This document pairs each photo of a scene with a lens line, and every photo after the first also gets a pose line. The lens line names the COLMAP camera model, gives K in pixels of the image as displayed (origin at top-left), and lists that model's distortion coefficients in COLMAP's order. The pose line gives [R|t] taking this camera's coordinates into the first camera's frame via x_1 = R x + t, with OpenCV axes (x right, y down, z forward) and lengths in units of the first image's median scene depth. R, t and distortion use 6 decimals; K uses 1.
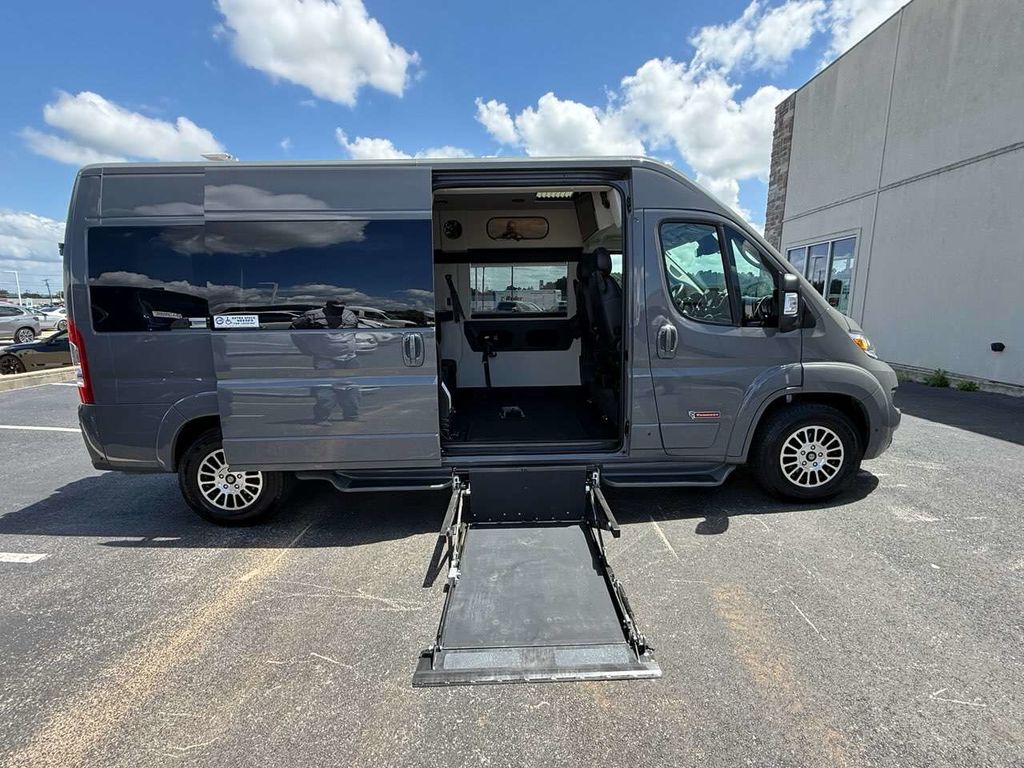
lens RADIAL K [[471.3, 0, 512.0], [0, 471.3, 384.0], [0, 0, 1]] dist [-0.000573, 0.000023]
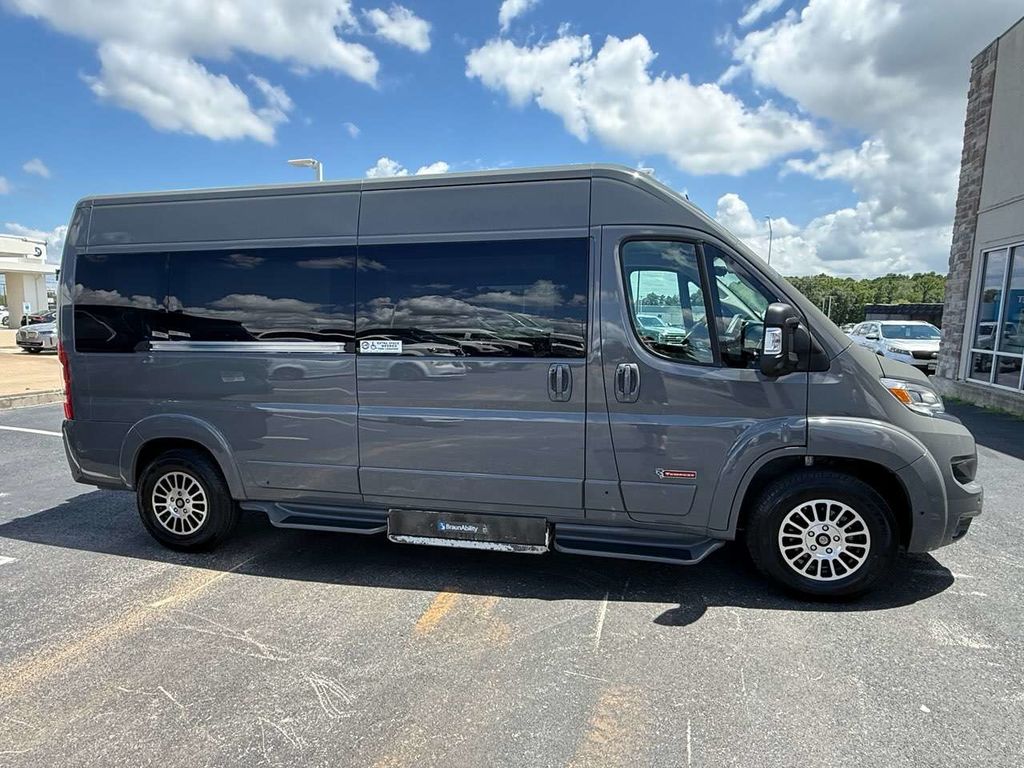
lens RADIAL K [[569.9, 0, 512.0], [0, 569.9, 384.0], [0, 0, 1]] dist [-0.000821, 0.000722]
pose [[0.972604, 0.039705, -0.229053, 0.348681], [-0.050482, 0.997867, -0.041382, -0.033654], [0.226922, 0.051811, 0.972534, -0.020327]]
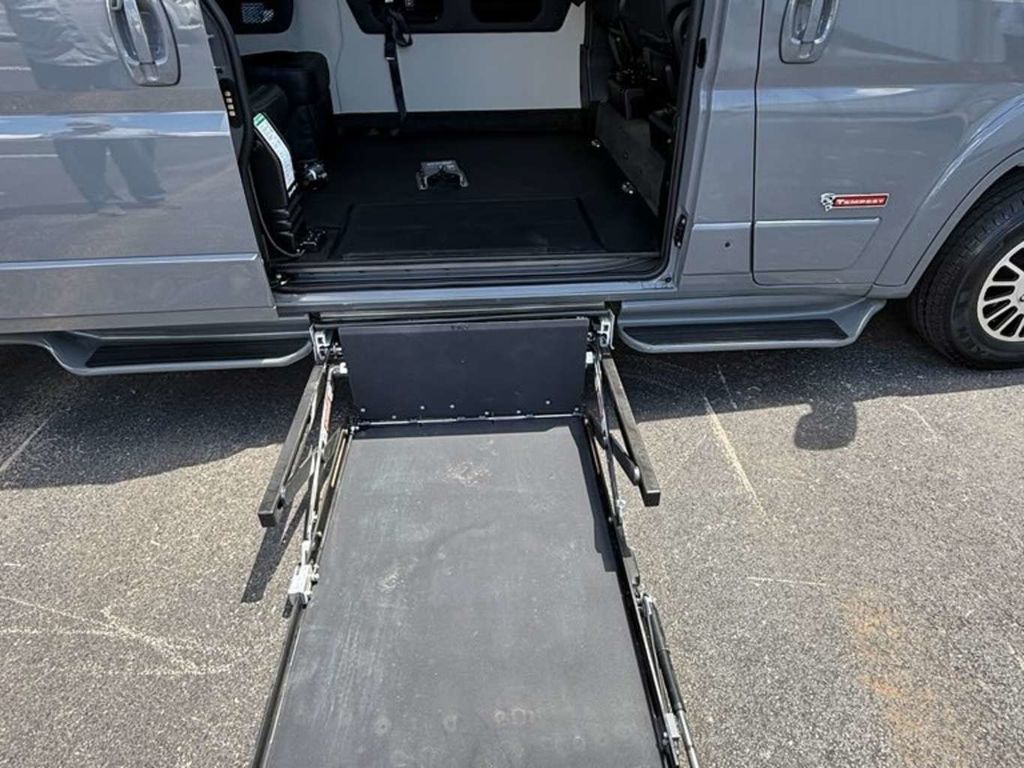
lens RADIAL K [[636.9, 0, 512.0], [0, 636.9, 384.0], [0, 0, 1]] dist [-0.001097, 0.000802]
pose [[0.998416, -0.023020, 0.051337, 0.044867], [-0.001150, 0.903921, 0.427698, -0.036236], [-0.056250, -0.427080, 0.902463, 0.387863]]
